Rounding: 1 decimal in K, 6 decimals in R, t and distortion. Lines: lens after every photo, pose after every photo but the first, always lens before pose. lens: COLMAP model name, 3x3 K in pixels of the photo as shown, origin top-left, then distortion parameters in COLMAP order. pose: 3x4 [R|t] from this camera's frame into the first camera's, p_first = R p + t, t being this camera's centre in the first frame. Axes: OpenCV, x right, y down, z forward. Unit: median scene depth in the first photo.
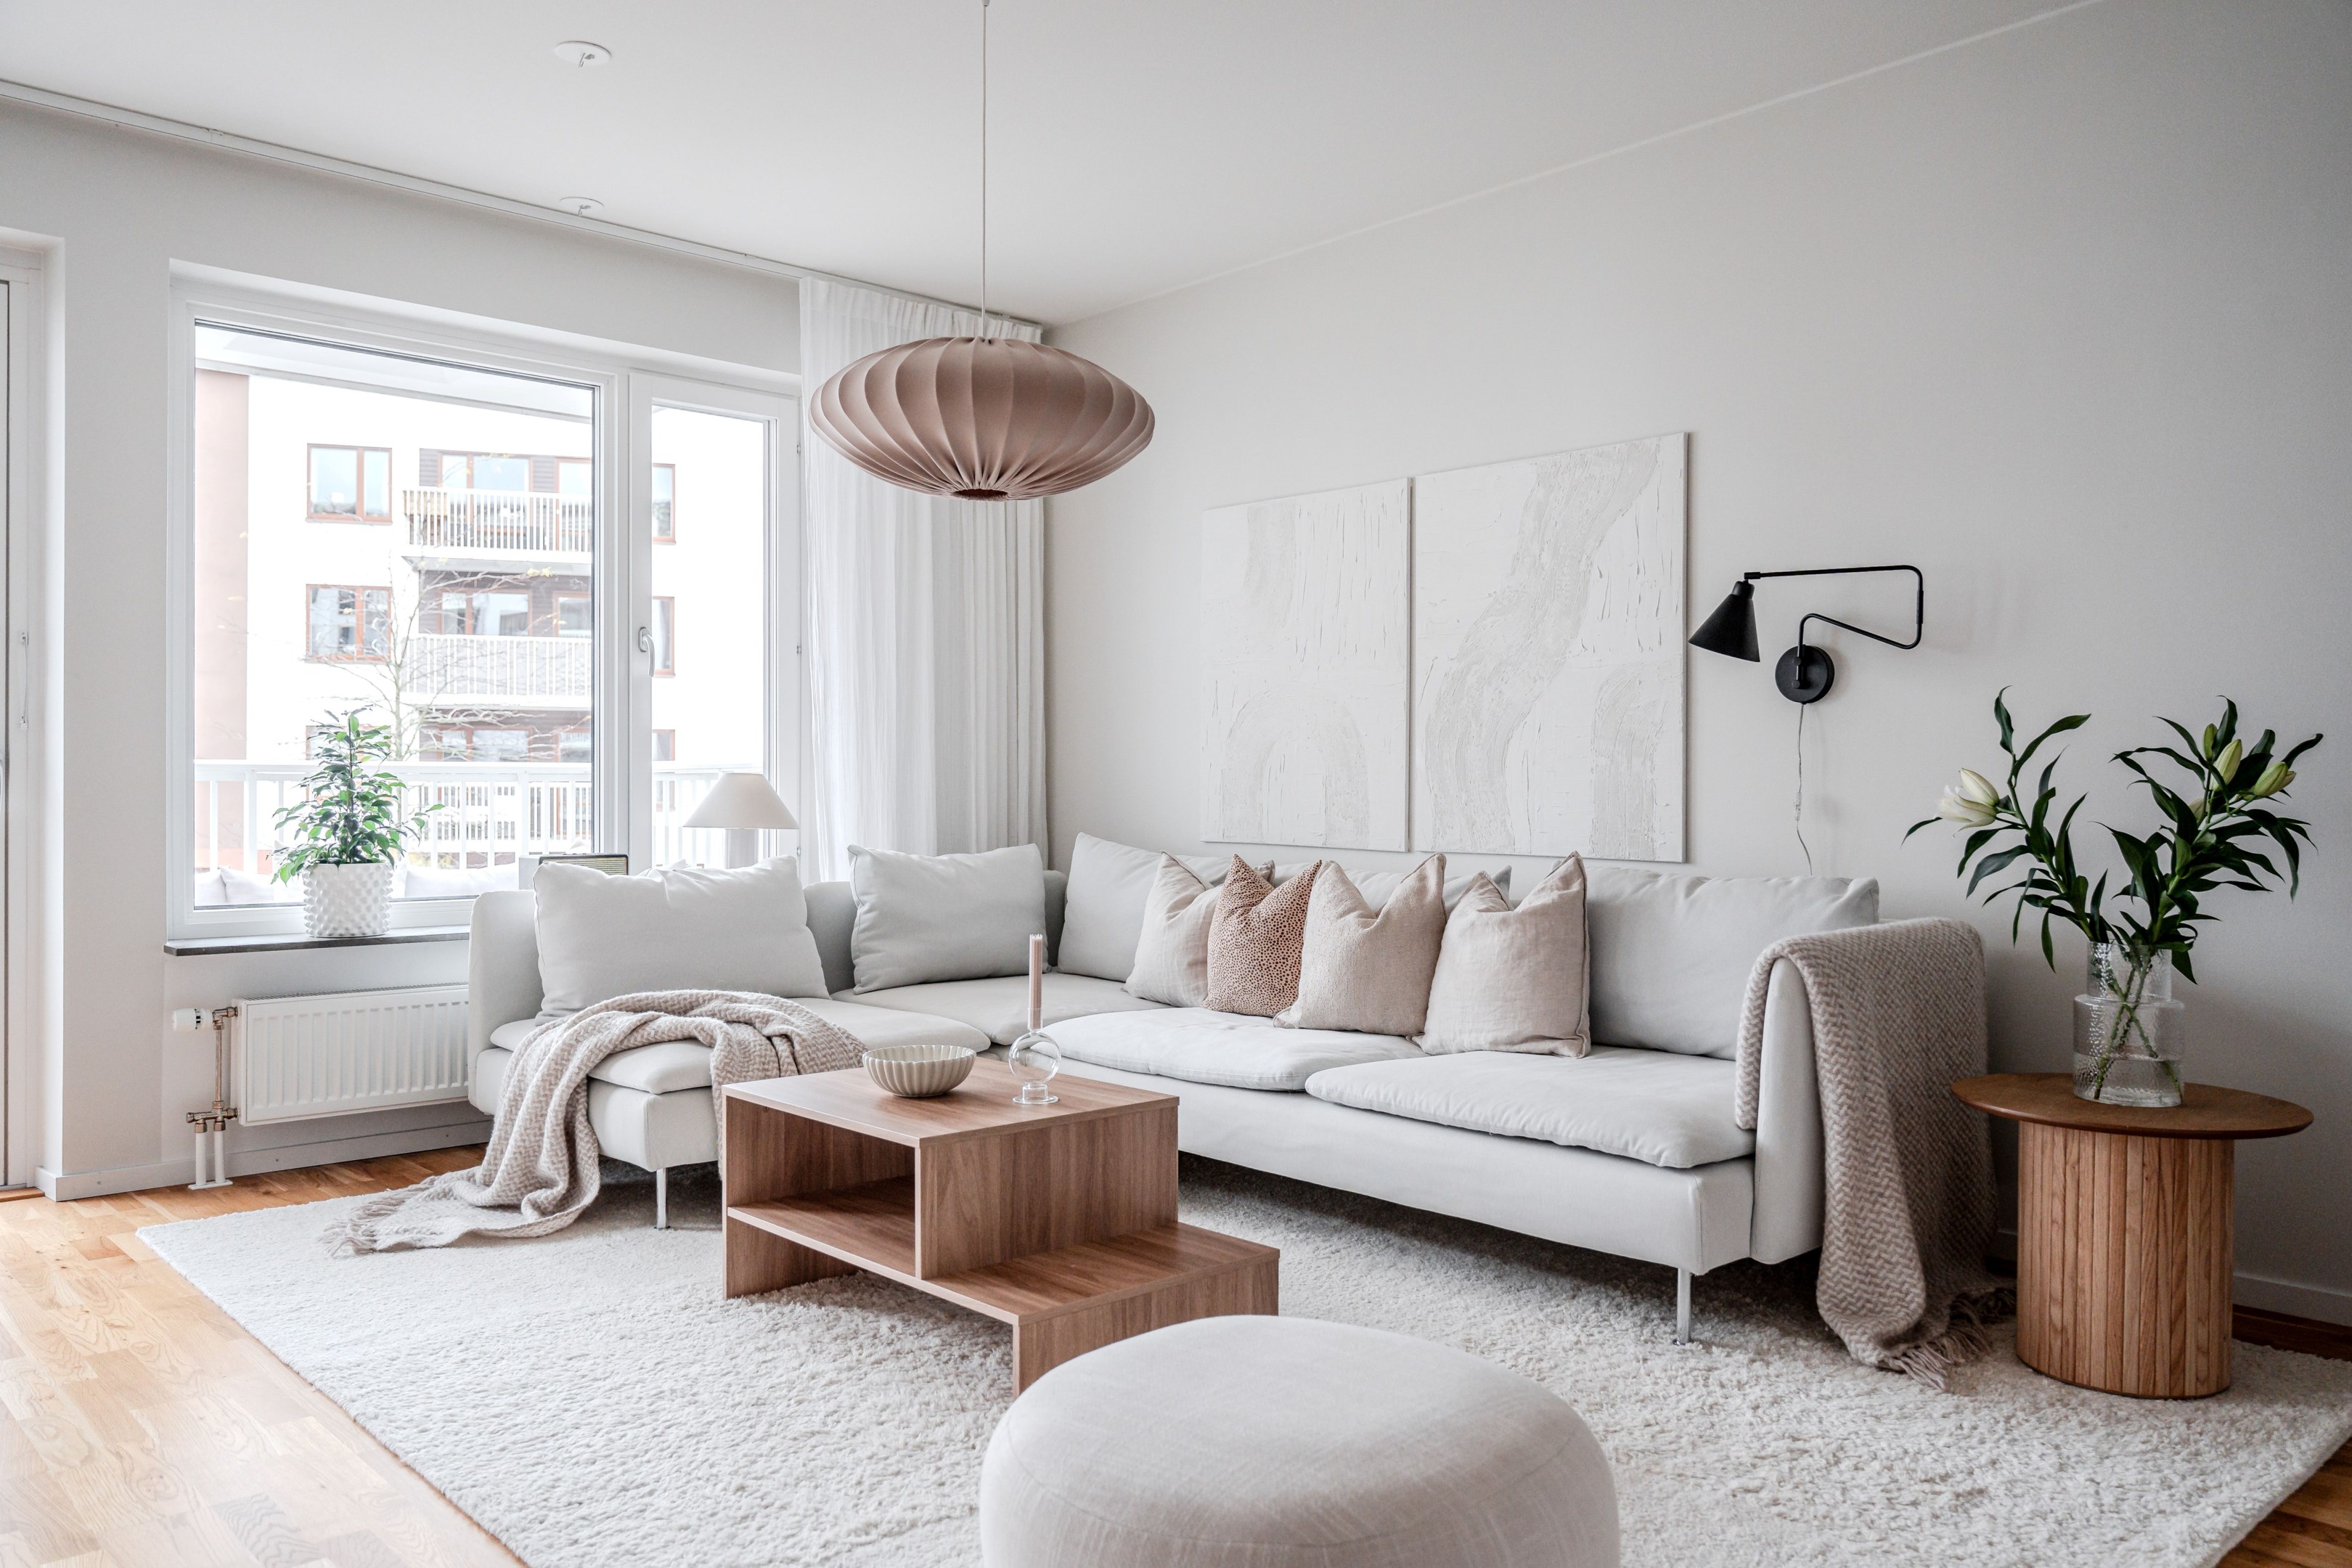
lens RADIAL K [[1770.2, 0, 1169.4], [0, 1770.2, 800.5], [0, 0, 1]] dist [-0.004778, -0.003507]
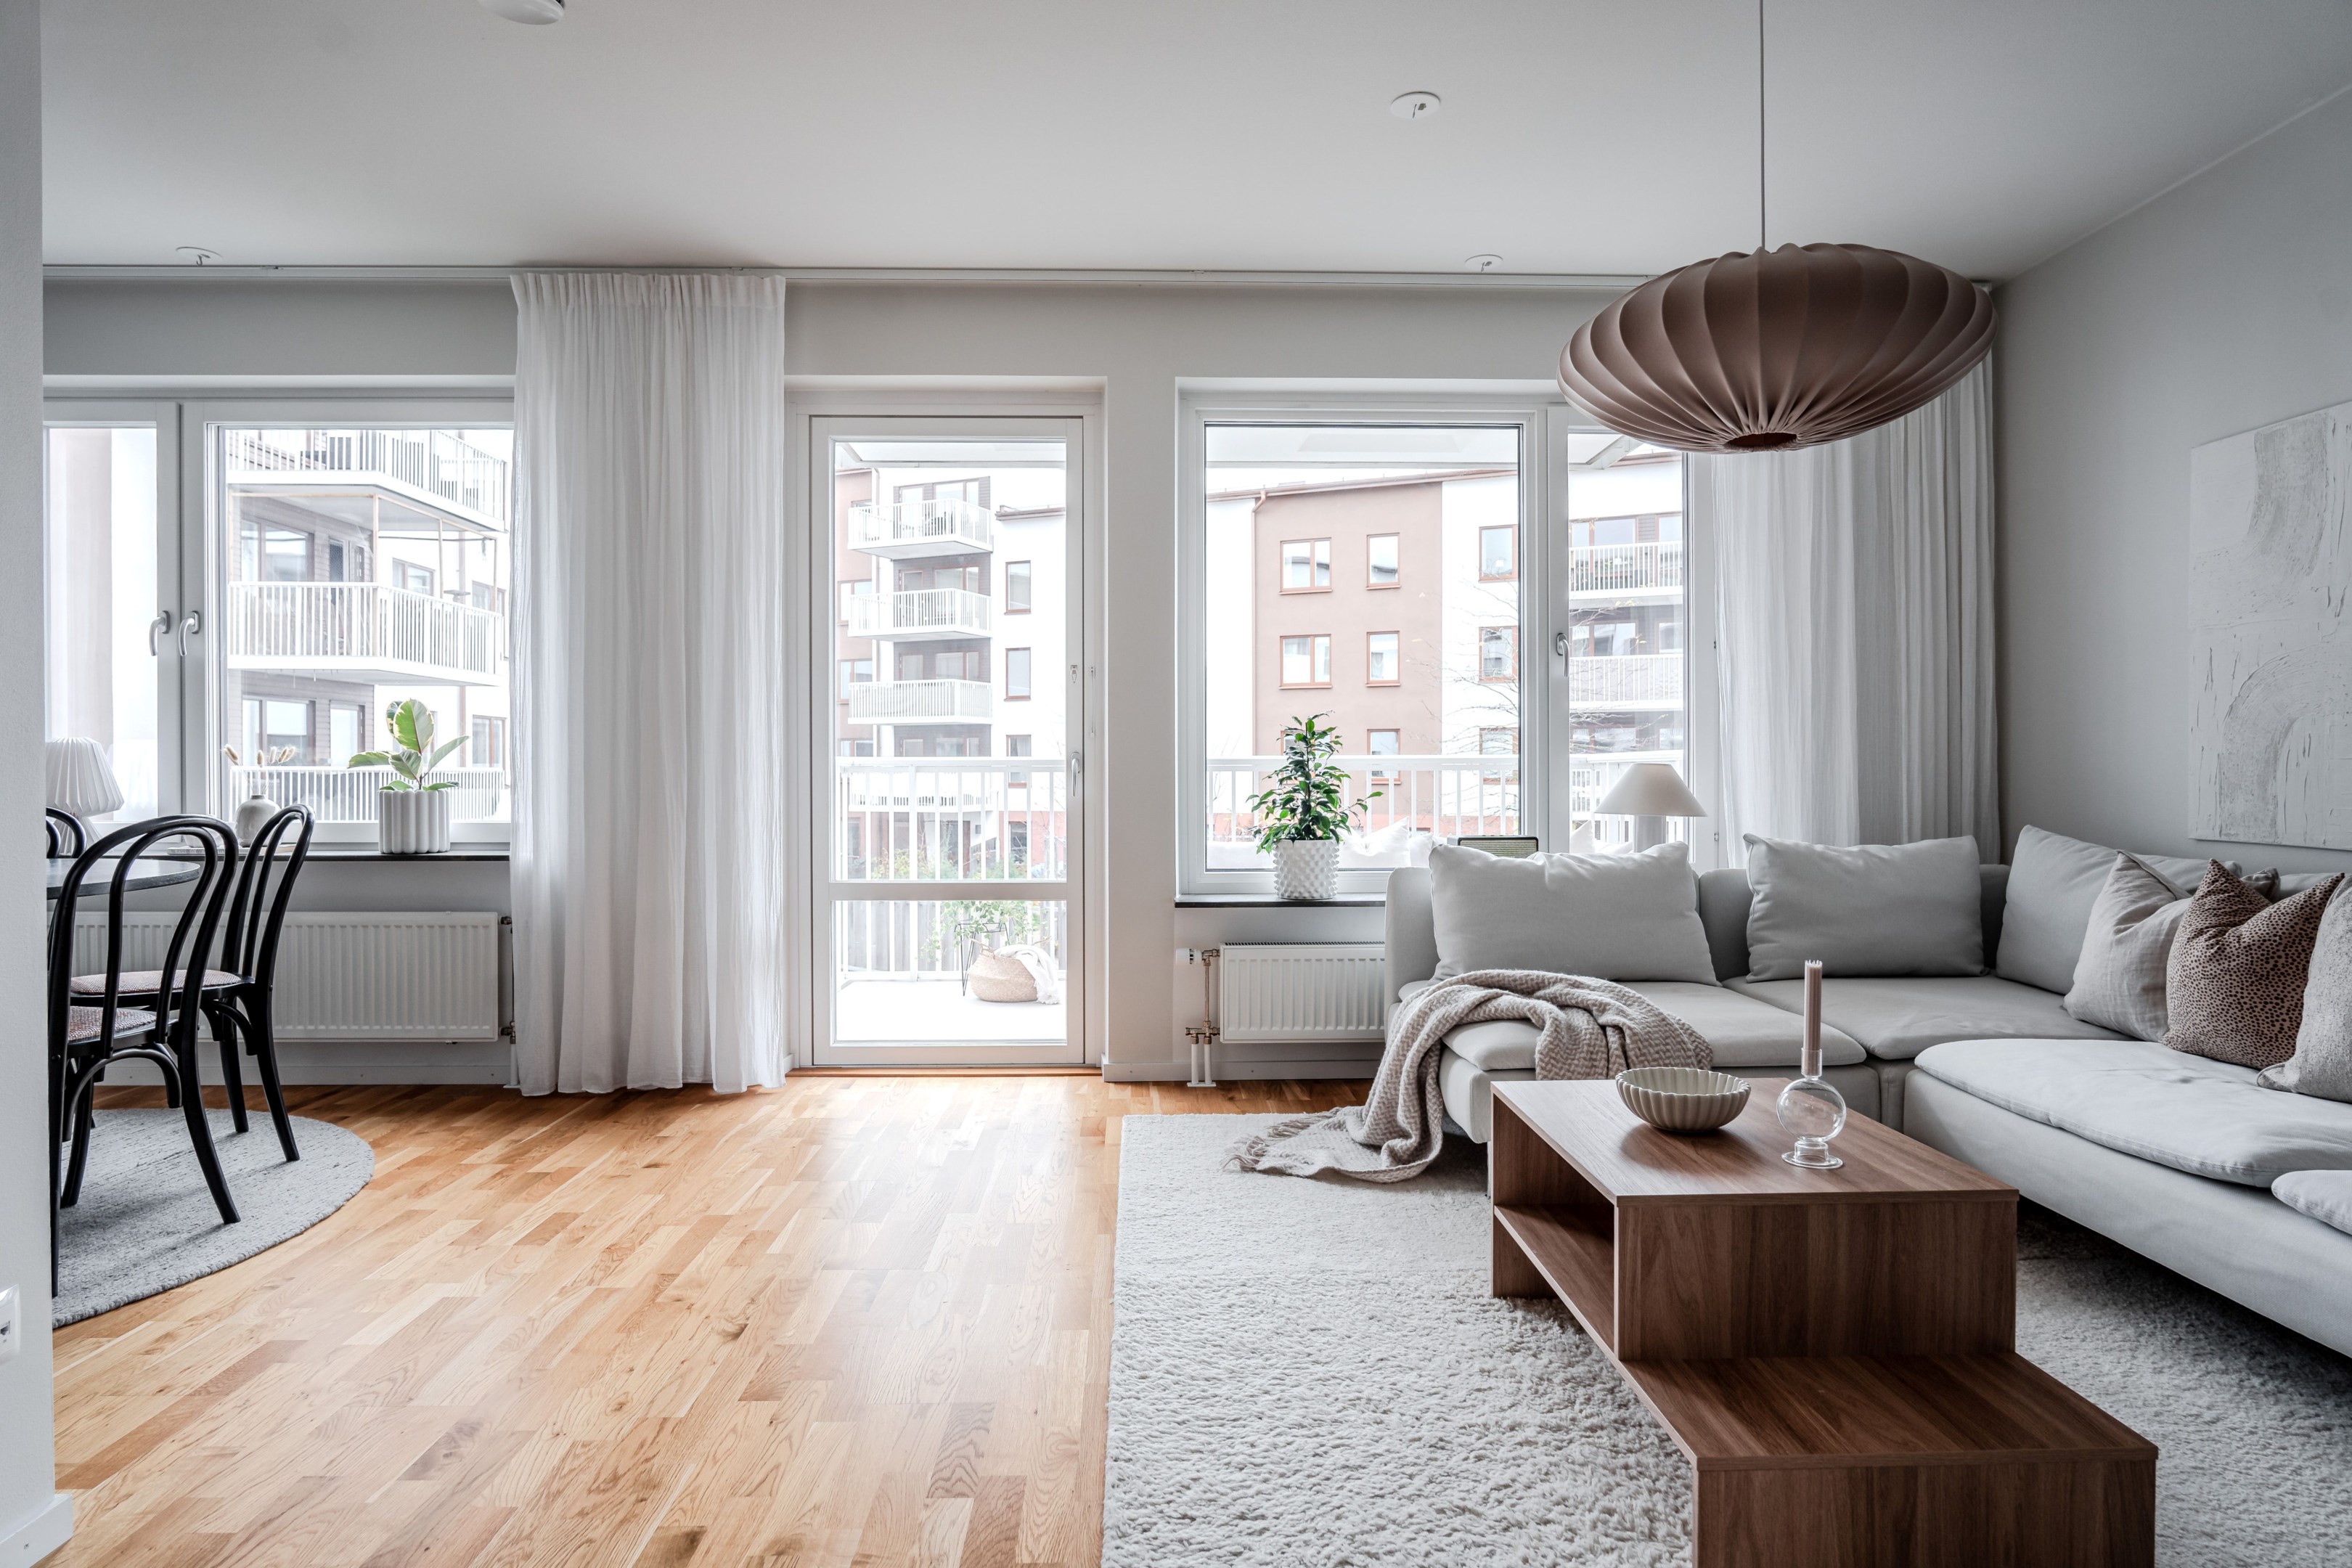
lens RADIAL K [[1314.8, 0, 1166.9], [0, 1314.8, 786.4], [0, 0, 1]] dist [-0.017072, -0.000007]
pose [[0.750677, 0.002577, -0.660665, 0.078814], [0.000893, 0.999988, 0.004916, -0.006917], [0.660669, -0.004280, 0.750665, 0.266710]]
